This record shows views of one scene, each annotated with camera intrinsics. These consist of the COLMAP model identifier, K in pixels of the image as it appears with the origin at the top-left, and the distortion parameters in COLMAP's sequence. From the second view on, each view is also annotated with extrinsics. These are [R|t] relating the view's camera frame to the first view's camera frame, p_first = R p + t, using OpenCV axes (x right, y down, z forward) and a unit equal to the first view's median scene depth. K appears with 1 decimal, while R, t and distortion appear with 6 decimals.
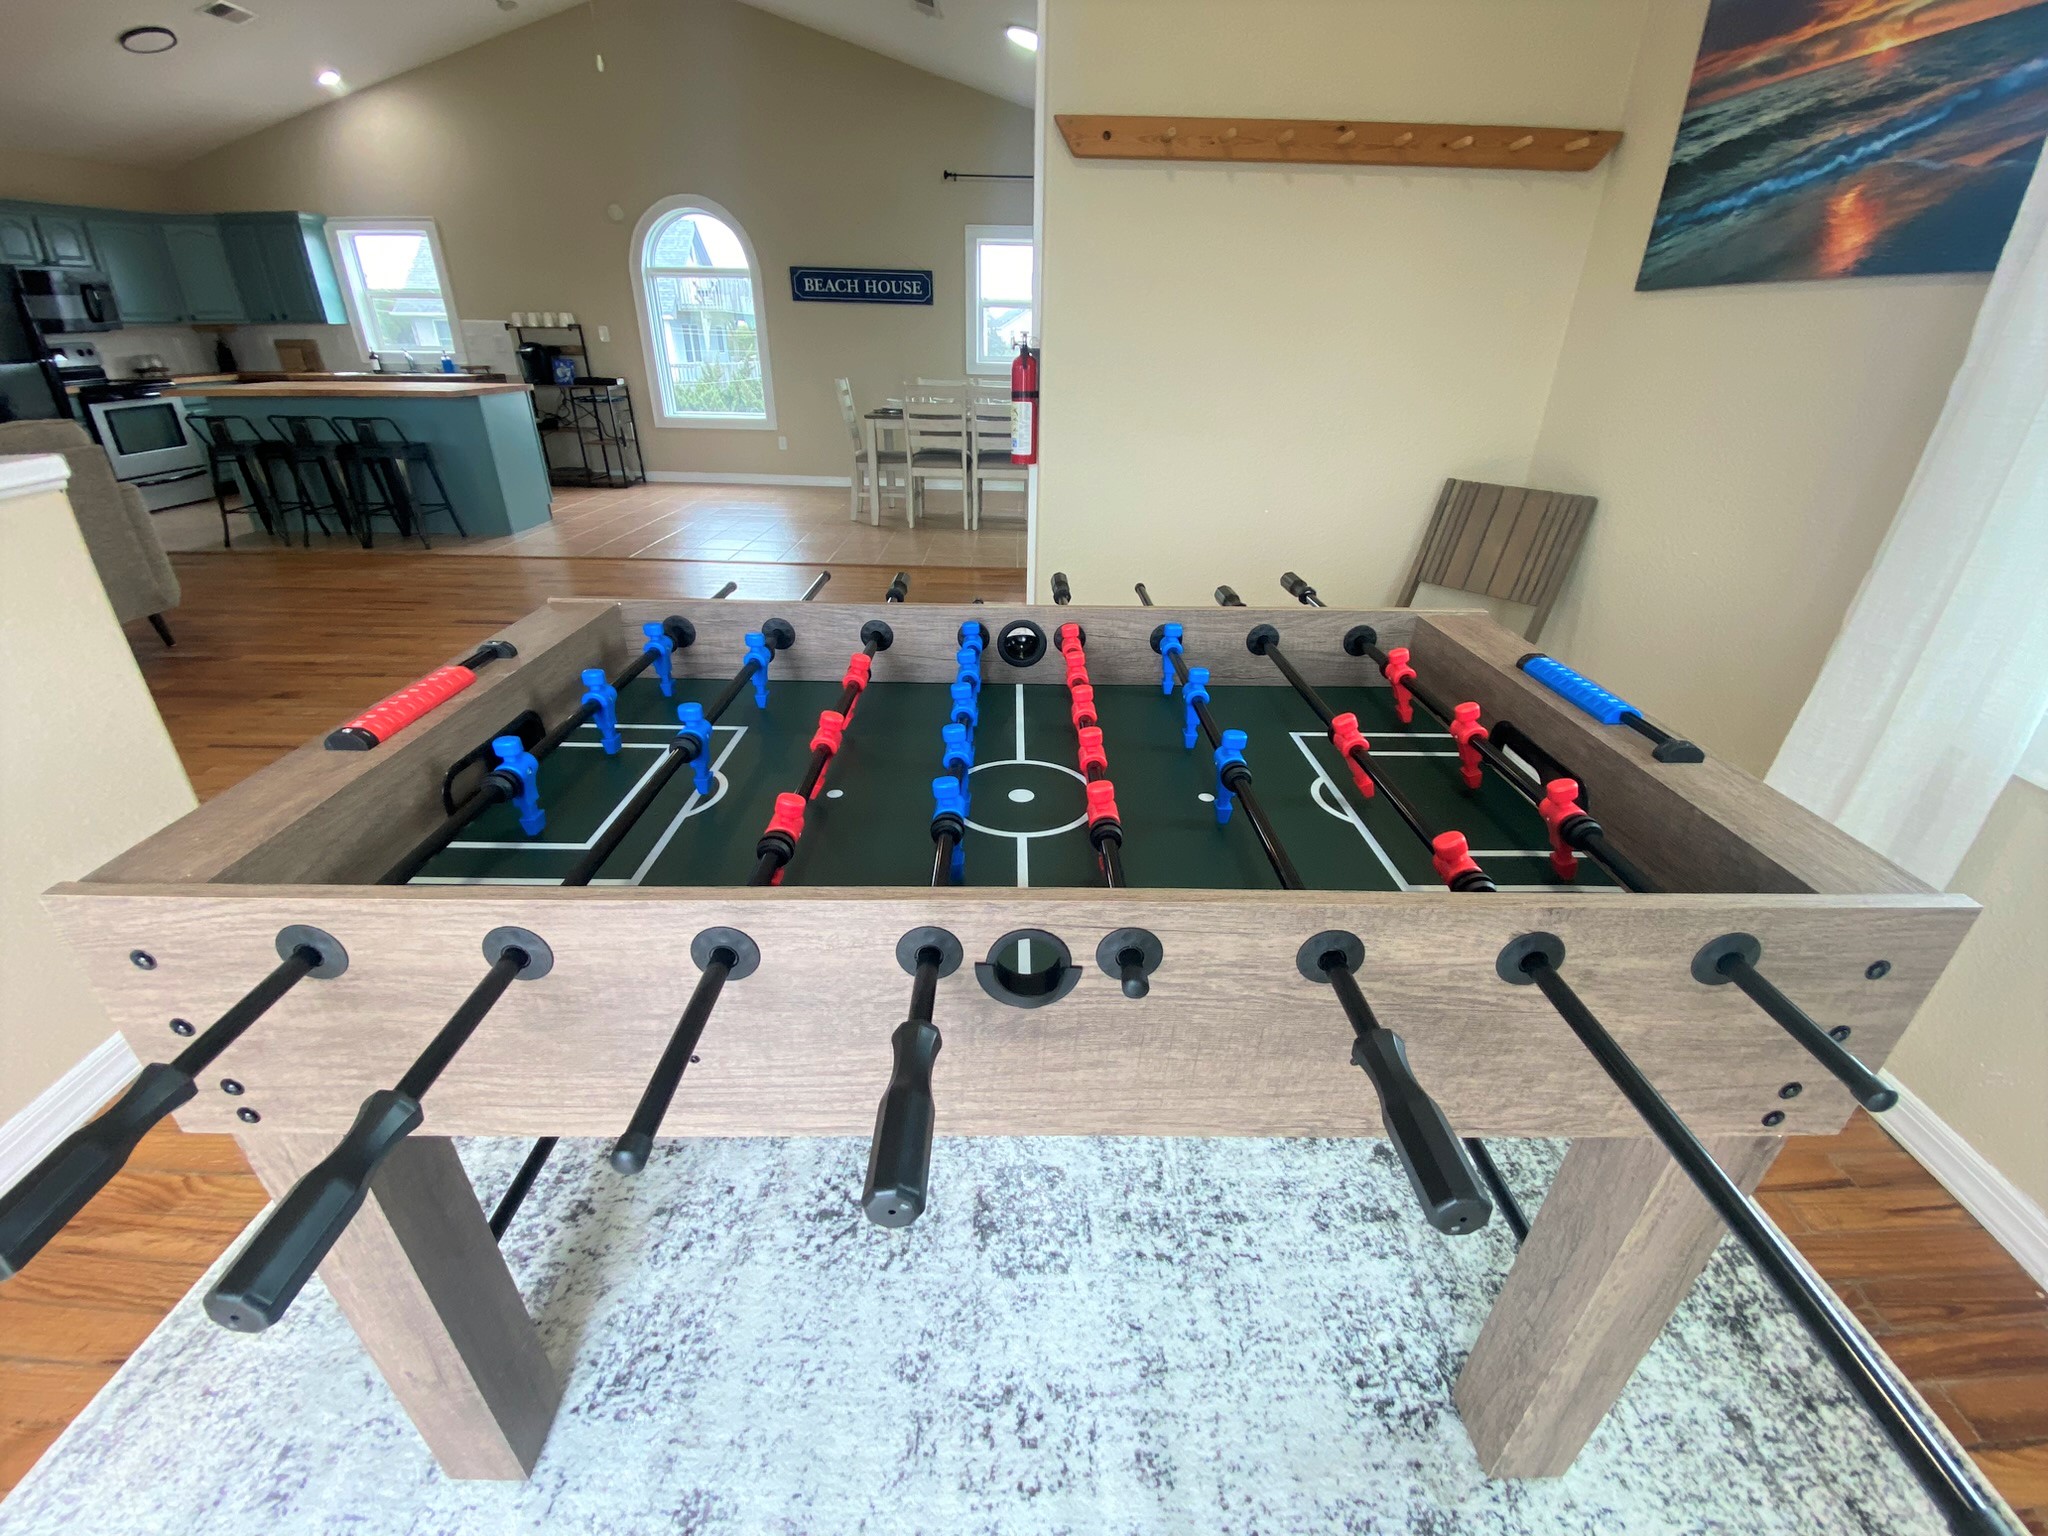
lens RADIAL K [[839.2, 0, 1012.7], [0, 839.2, 761.3], [0, 0, 1]] dist [0.014562, -0.017487]
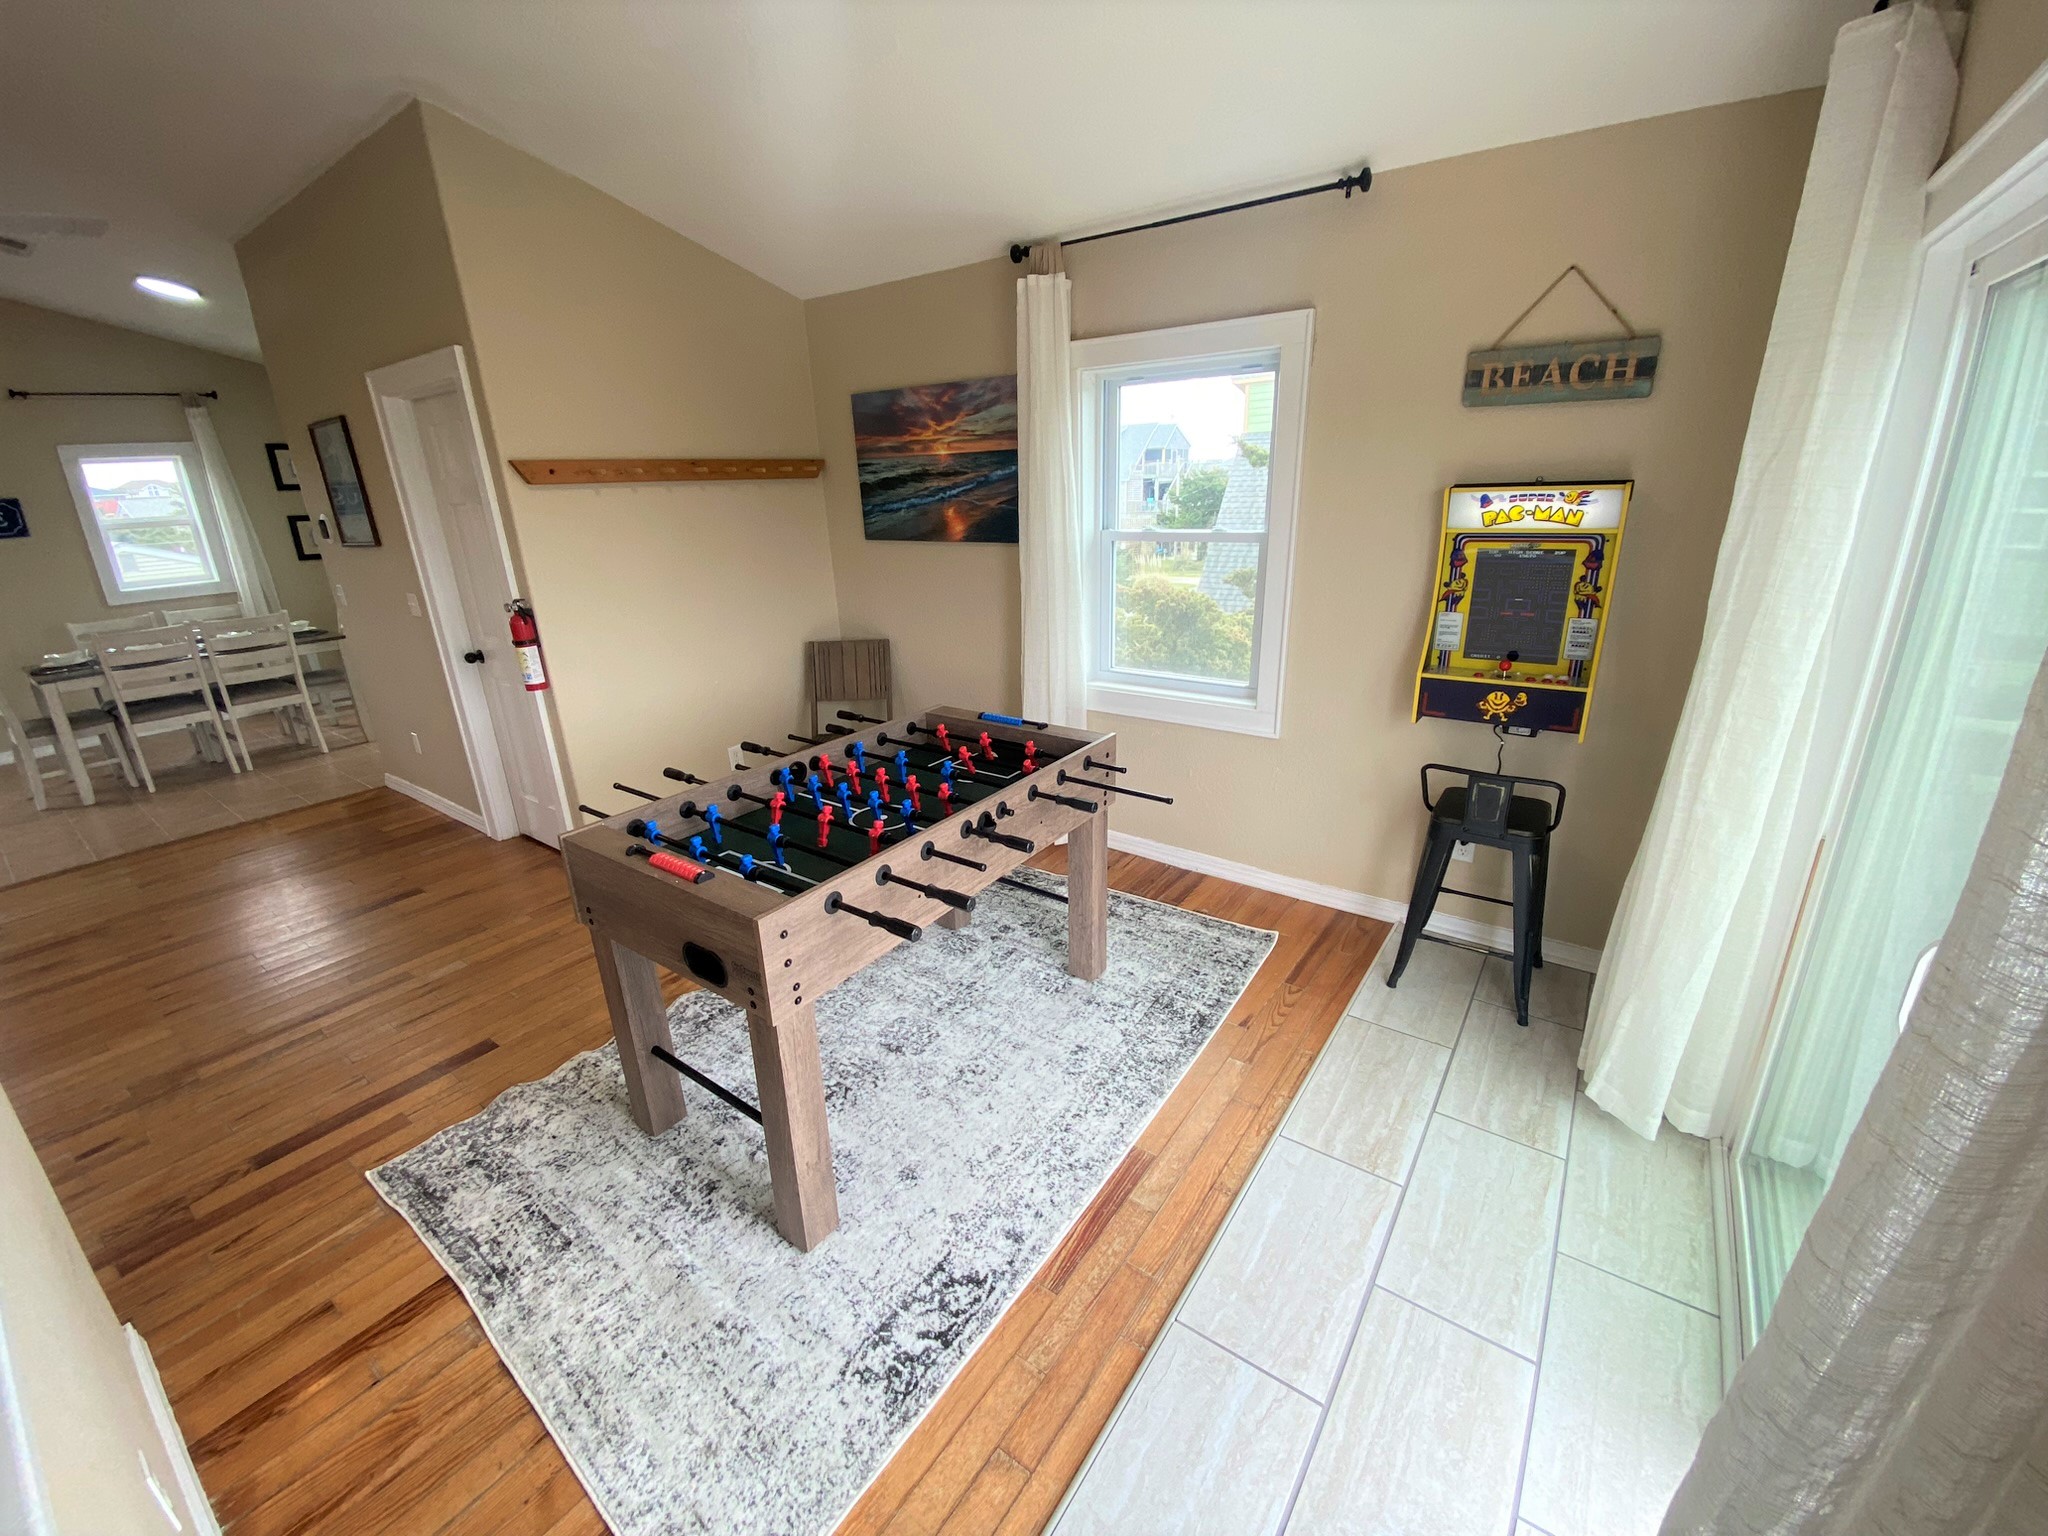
lens RADIAL K [[835.9, 0, 1028.6], [0, 835.9, 769.6], [0, 0, 1]] dist [0.017963, -0.027019]
pose [[0.580310, -0.298651, 0.757660, -0.665180], [0.396858, 0.916100, 0.057141, -0.023424], [-0.711157, 0.267524, 0.650144, -0.395137]]
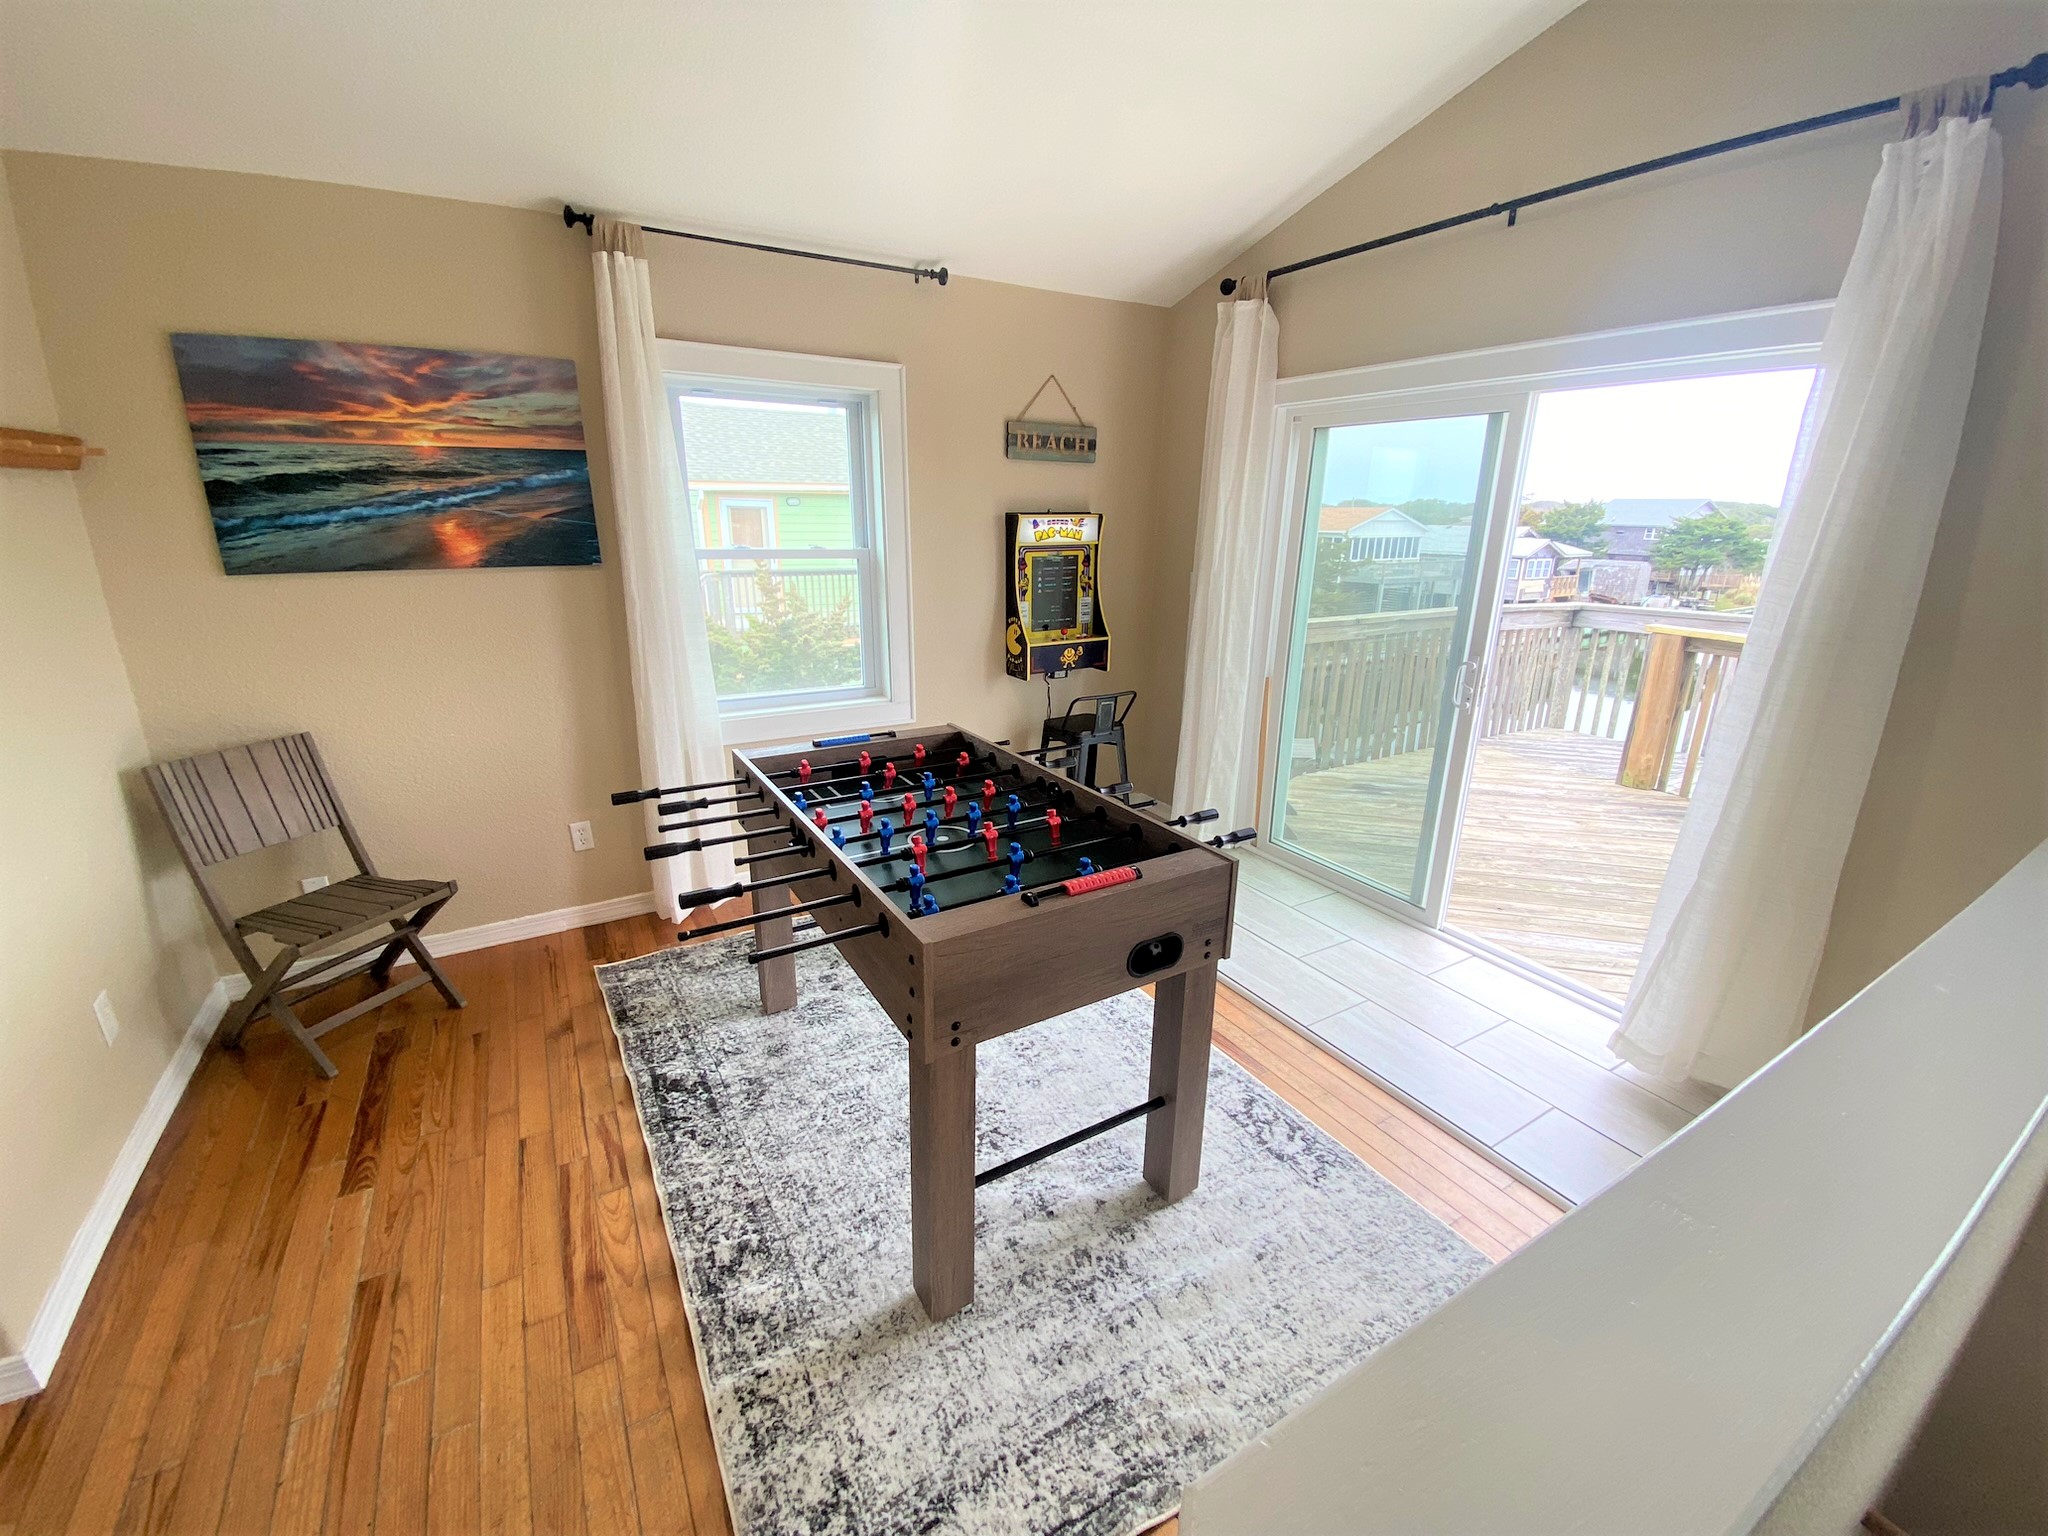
lens RADIAL K [[824.0, 0, 1043.8], [0, 824.0, 764.4], [0, 0, 1]] dist [-0.000003, -0.016245]
pose [[-0.525727, -0.273257, 0.805569, -0.808837], [0.355627, 0.789669, 0.499952, -0.491373], [-0.772749, 0.549320, -0.317972, 0.599087]]
